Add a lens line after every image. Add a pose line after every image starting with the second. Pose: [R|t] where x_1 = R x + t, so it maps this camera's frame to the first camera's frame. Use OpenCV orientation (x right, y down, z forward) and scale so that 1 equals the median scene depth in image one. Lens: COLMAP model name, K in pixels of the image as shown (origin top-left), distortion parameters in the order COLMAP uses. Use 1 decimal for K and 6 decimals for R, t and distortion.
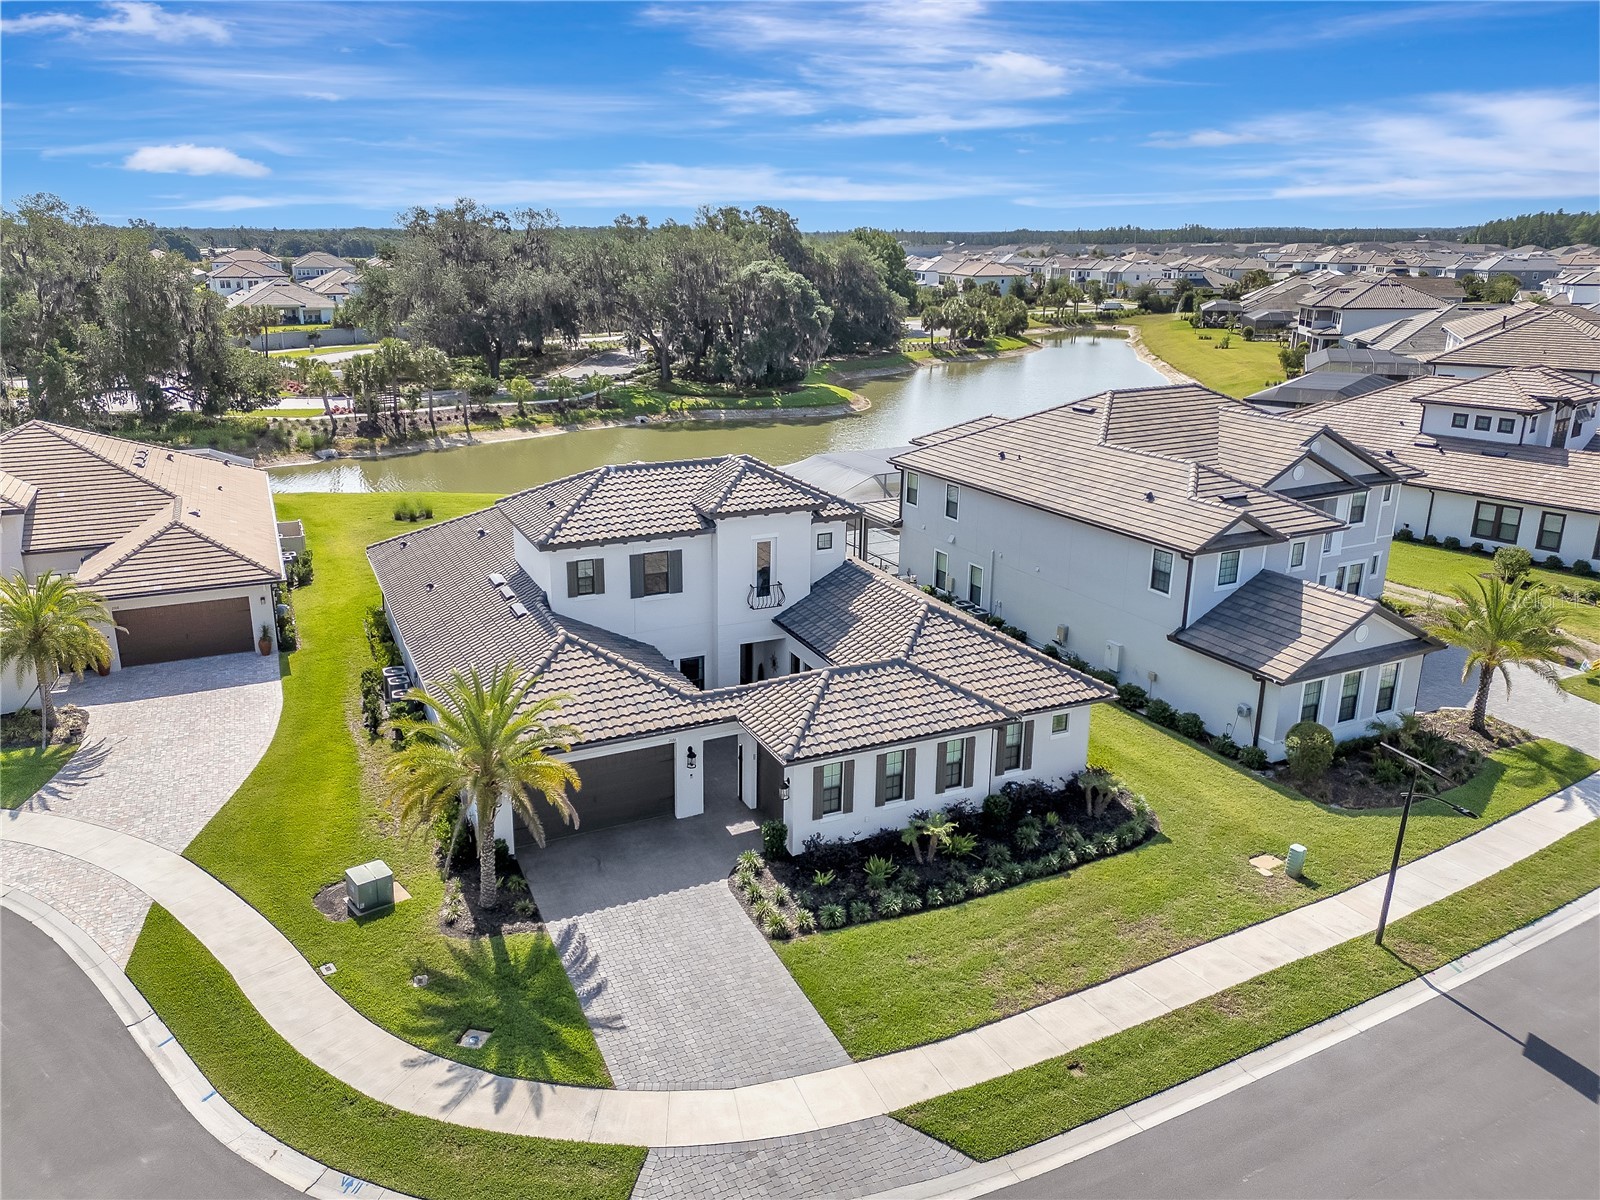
lens RADIAL K [[1173.7, 0, 776.9], [0, 1173.7, 576.0], [0, 0, 1]] dist [0.067552, -0.054169]
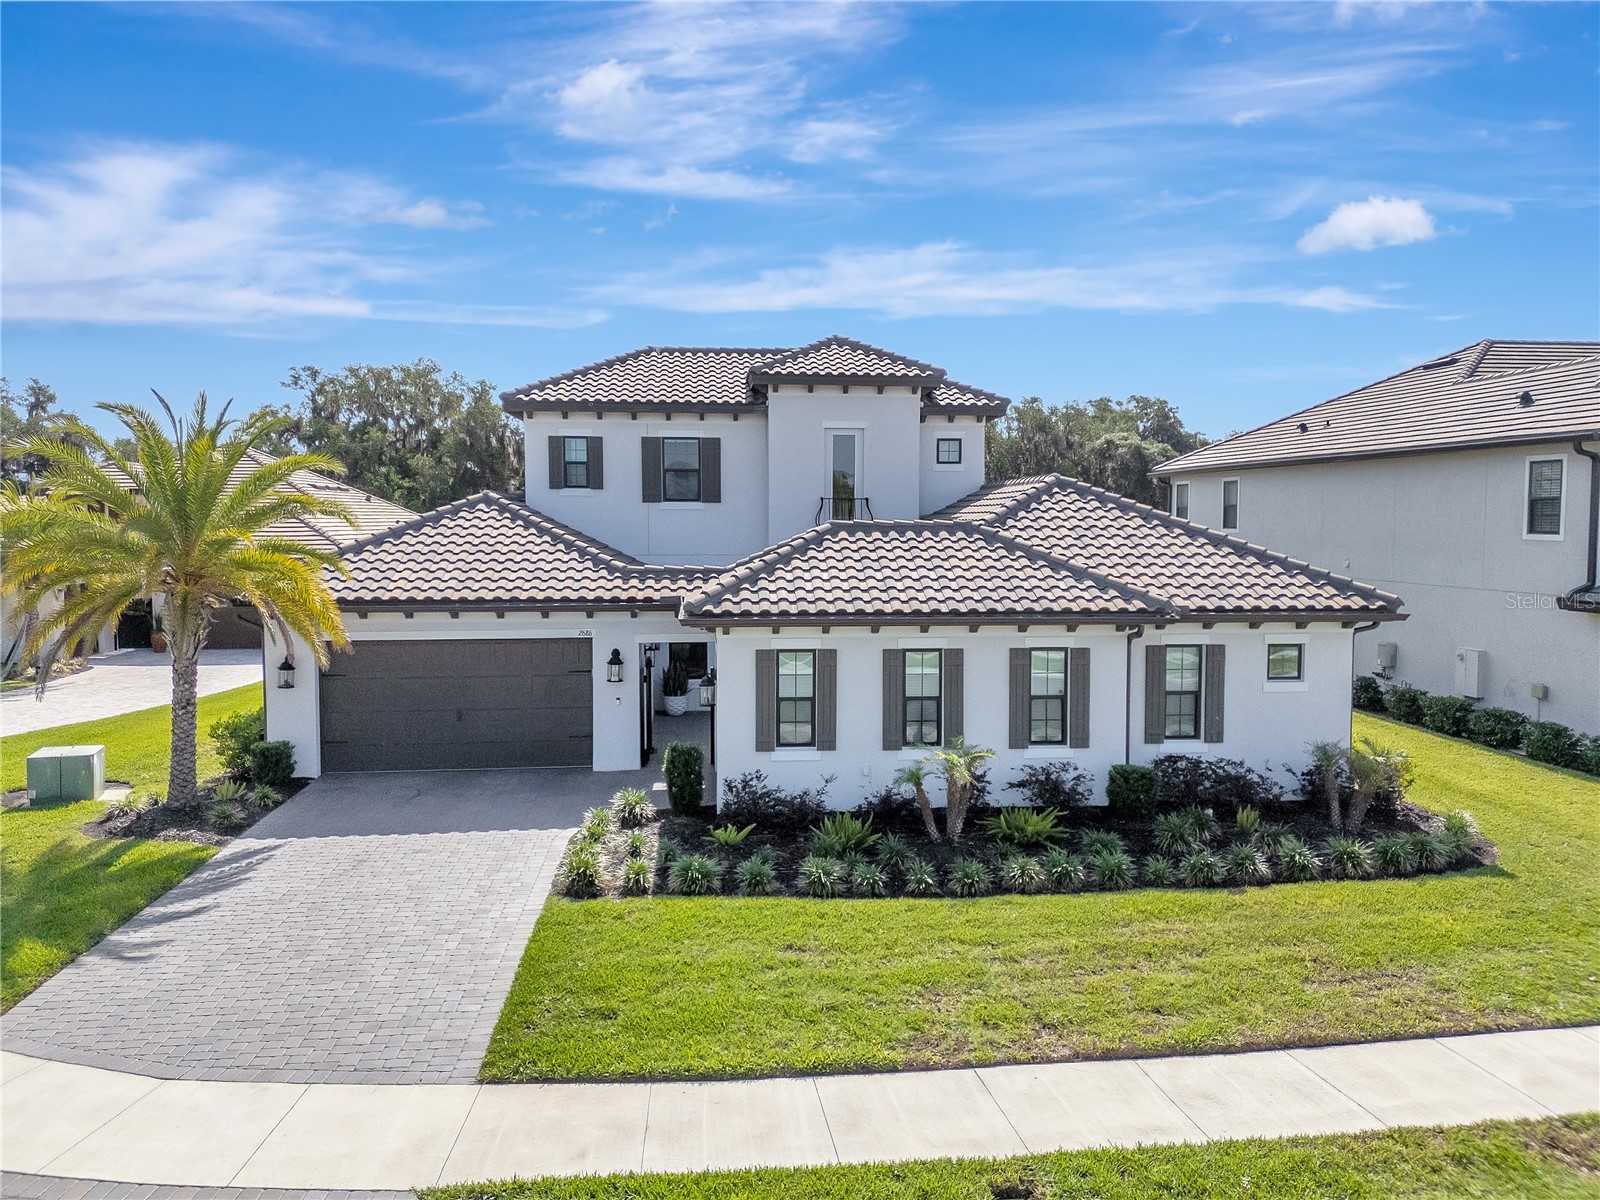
lens RADIAL K [[1173.7, 0, 790.6], [0, 1173.7, 597.0], [0, 0, 1]] dist [0.067552, -0.054169]
pose [[0.941160, 0.017027, -0.337532, 0.222618], [-0.089395, 0.975700, -0.200045, 0.235246], [0.325924, 0.218448, 0.919812, 0.458087]]
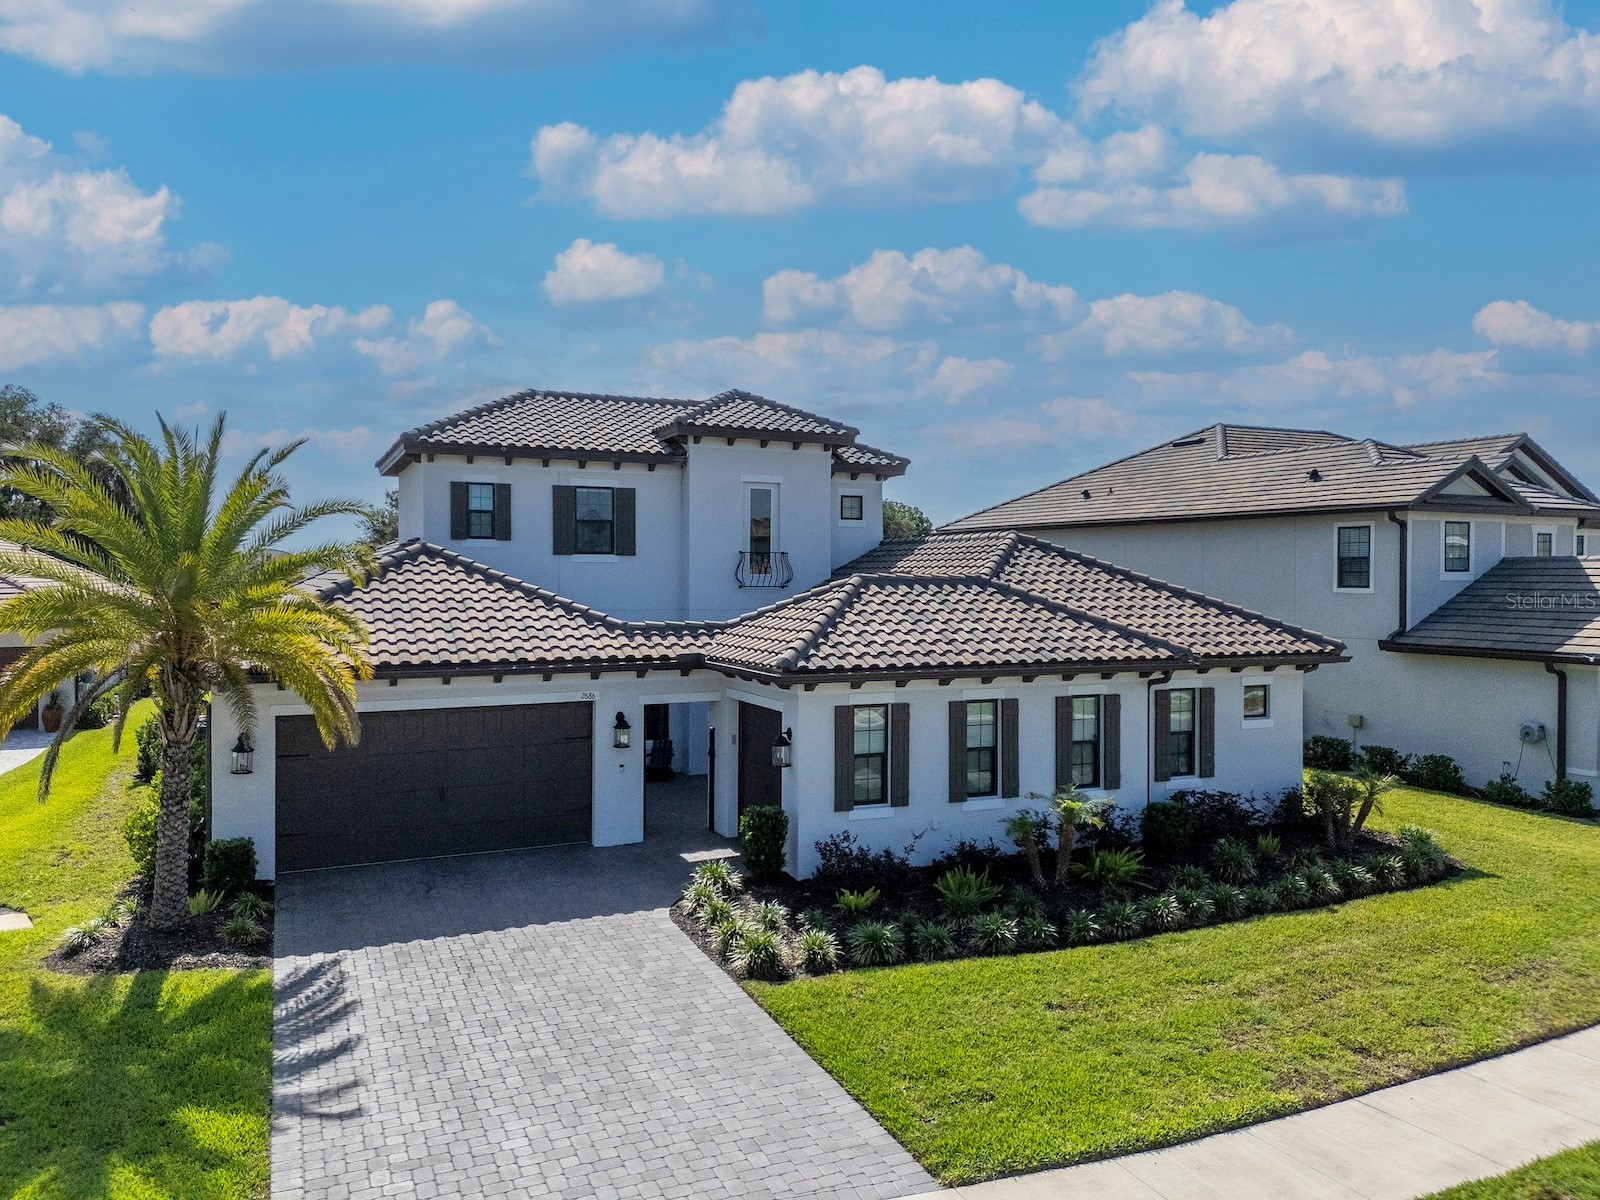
lens RADIAL K [[1173.7, 0, 791.6], [0, 1173.7, 598.0], [0, 0, 1]] dist [0.067552, -0.054169]
pose [[0.999933, -0.003723, -0.010989, 0.016207], [0.000717, 0.965125, -0.261787, 0.242938], [0.011581, 0.261761, 0.965063, 0.435917]]
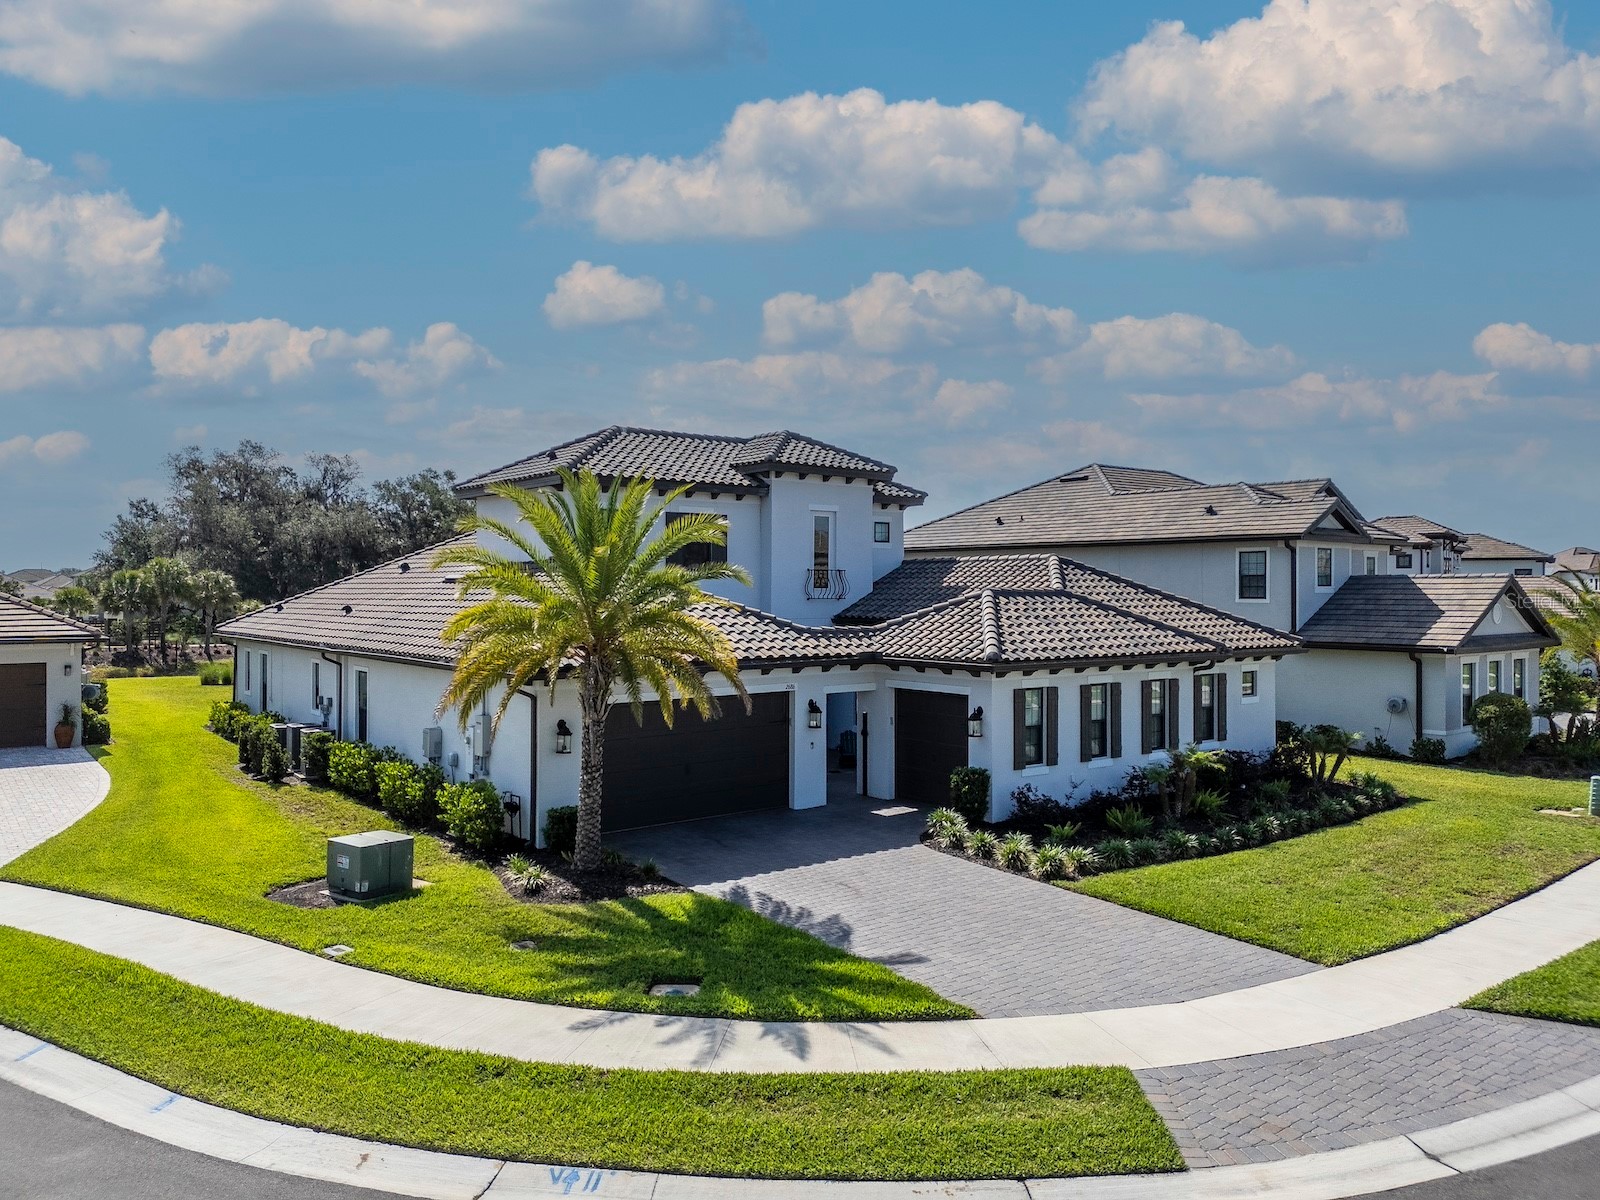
lens RADIAL K [[1173.7, 0, 806.0], [0, 1173.7, 605.9], [0, 0, 1]] dist [0.067552, -0.054169]
pose [[0.973118, -0.005221, 0.230246, -0.241114], [0.065725, 0.964464, -0.255909, 0.272200], [-0.220728, 0.264163, 0.938881, 0.327543]]
